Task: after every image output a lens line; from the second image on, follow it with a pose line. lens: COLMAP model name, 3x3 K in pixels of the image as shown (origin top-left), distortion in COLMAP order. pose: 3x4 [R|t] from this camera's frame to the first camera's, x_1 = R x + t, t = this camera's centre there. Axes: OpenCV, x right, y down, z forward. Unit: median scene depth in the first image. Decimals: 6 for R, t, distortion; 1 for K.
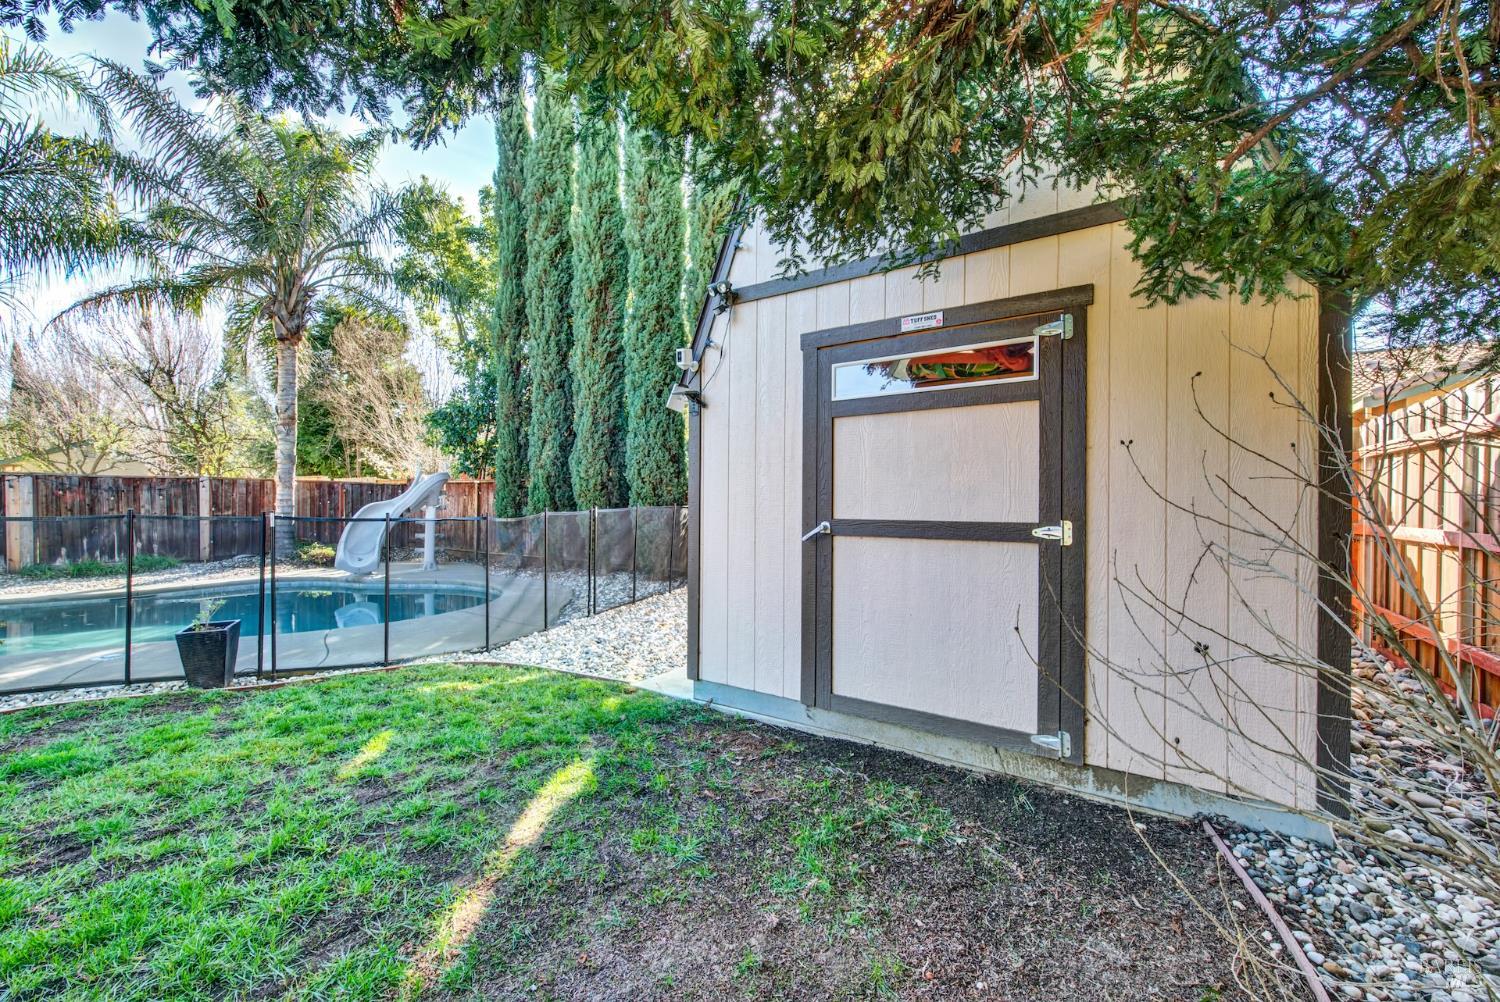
lens RADIAL K [[595.7, 0, 742.4], [0, 595.7, 503.2], [0, 0, 1]] dist [0.000258, -0.000374]
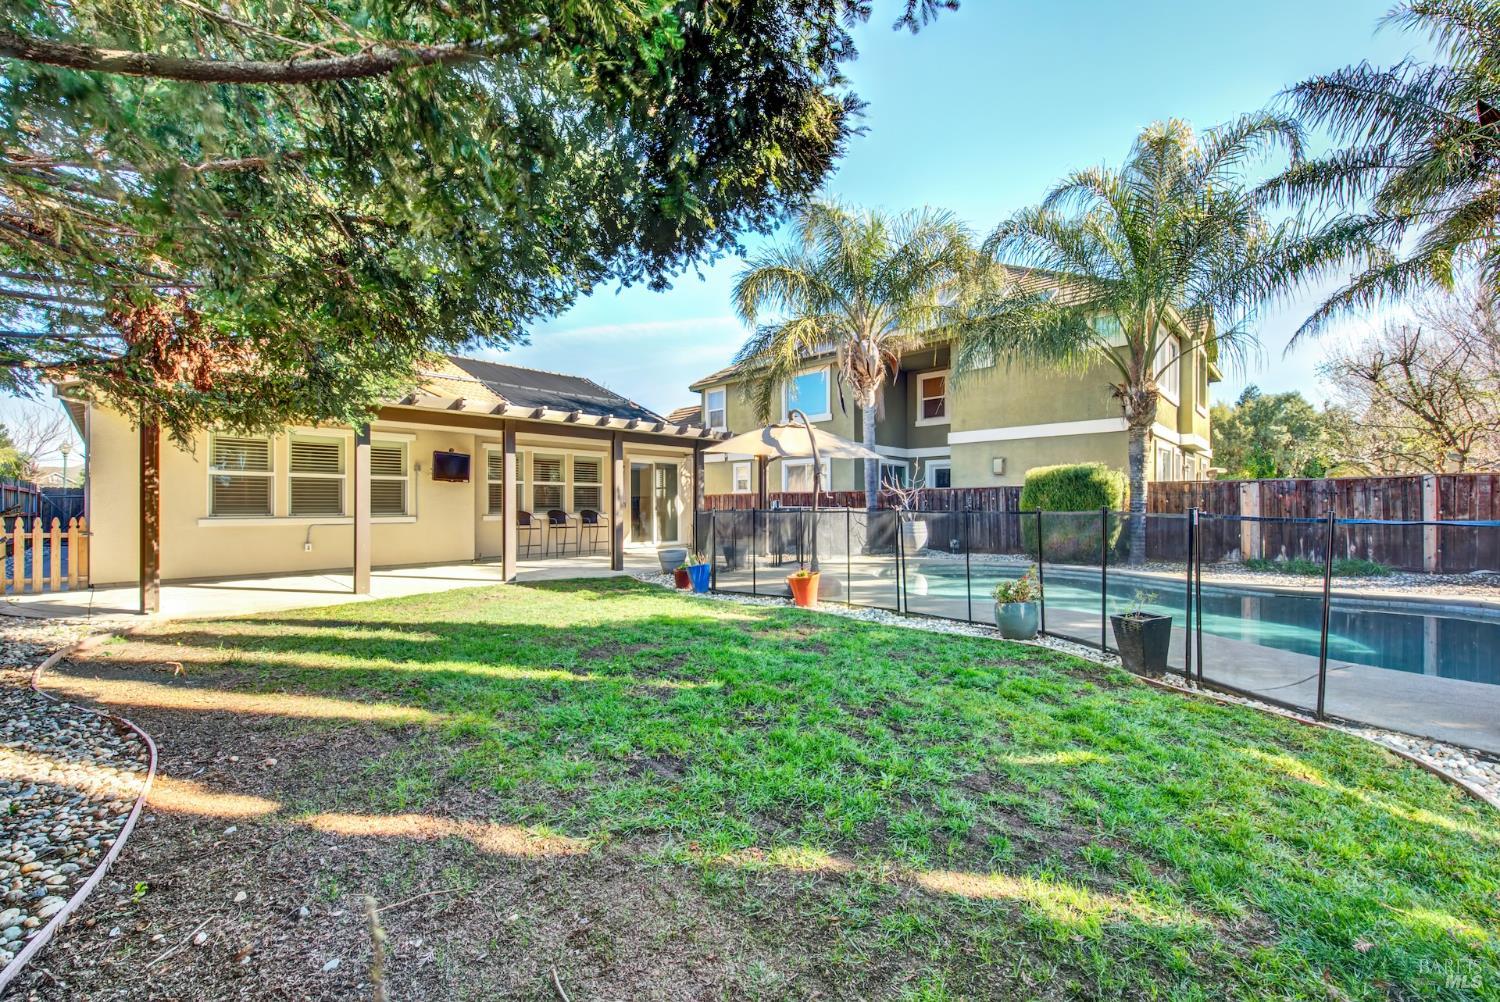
lens RADIAL K [[594.9, 0, 747.2], [0, 594.9, 503.7], [0, 0, 1]] dist [0.000606, -0.002546]
pose [[-0.162487, -0.007168, -0.986685, 0.114987], [-0.001482, 0.999974, -0.007020, 0.006469], [0.986710, 0.000321, -0.162493, 0.204894]]
